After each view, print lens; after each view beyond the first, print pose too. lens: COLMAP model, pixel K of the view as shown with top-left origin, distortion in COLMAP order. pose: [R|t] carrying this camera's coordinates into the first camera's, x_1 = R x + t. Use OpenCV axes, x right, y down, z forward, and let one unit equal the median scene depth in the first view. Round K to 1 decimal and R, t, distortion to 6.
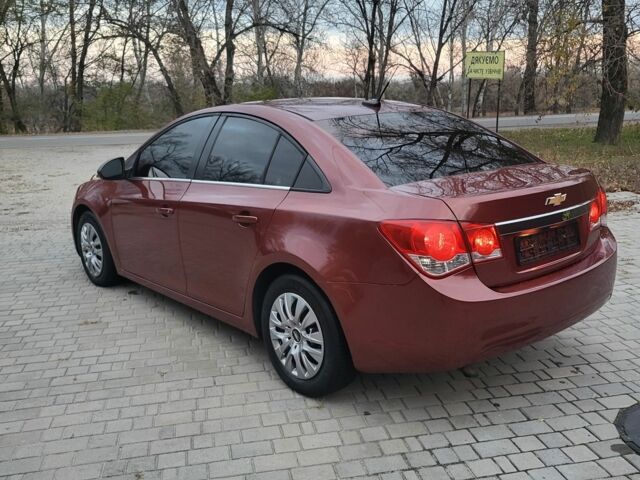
lens RADIAL K [[640.0, 0, 329.1], [0, 640.0, 240.3], [0, 0, 1]] dist [0.091334, -0.083608]
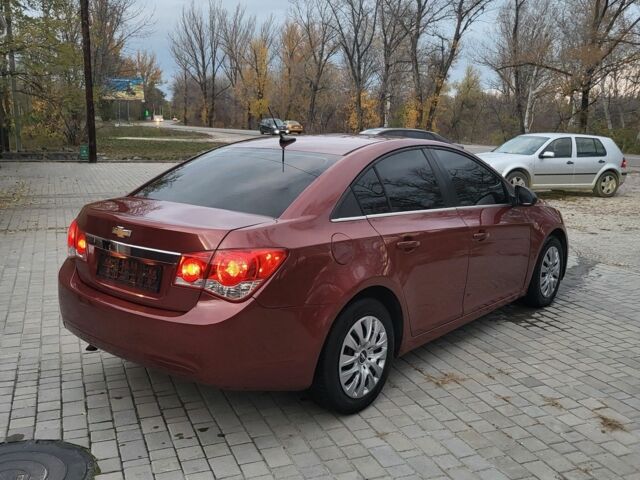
lens RADIAL K [[640.0, 0, 329.1], [0, 640.0, 240.3], [0, 0, 1]] dist [0.091334, -0.083608]
pose [[0.189820, 0.214911, -0.958009, 1.430795], [-0.246329, 0.954965, 0.165421, -0.308772], [0.950416, 0.204585, 0.234211, 1.068571]]
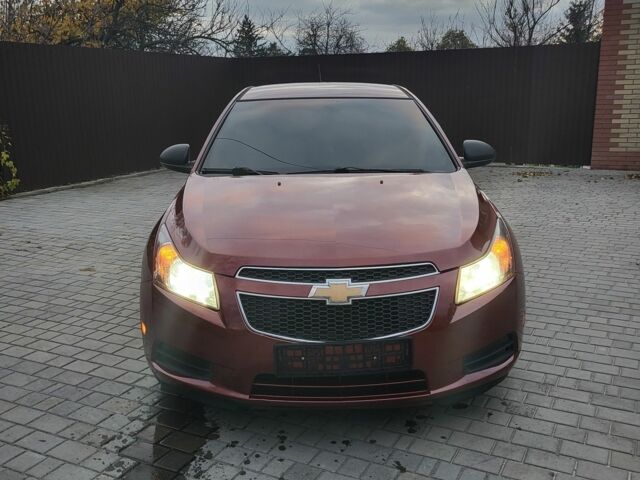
lens RADIAL K [[640.0, 0, 329.1], [0, 640.0, 240.3], [0, 0, 1]] dist [0.091334, -0.083608]
pose [[-0.782230, -0.092932, 0.616020, -1.089228], [0.182713, 0.911107, 0.369460, -0.541423], [-0.595594, 0.401557, -0.695715, 2.670345]]
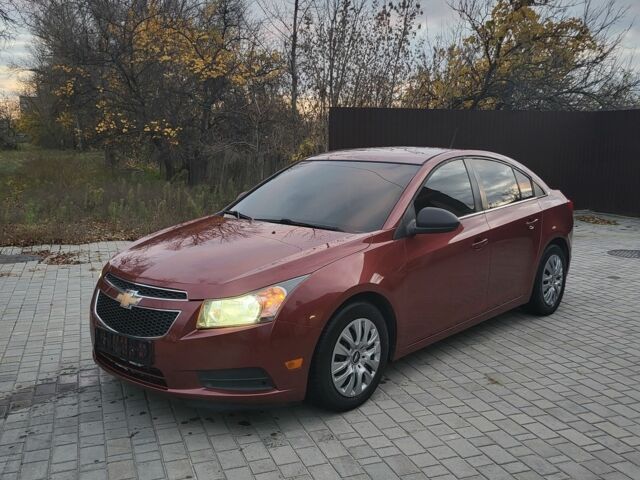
lens RADIAL K [[640.0, 0, 329.1], [0, 640.0, 240.3], [0, 0, 1]] dist [0.091334, -0.083608]
pose [[-0.152478, -0.116944, 0.981364, -1.781048], [0.223310, 0.963218, 0.149478, -0.375006], [-0.962748, 0.241940, -0.120755, 1.897585]]
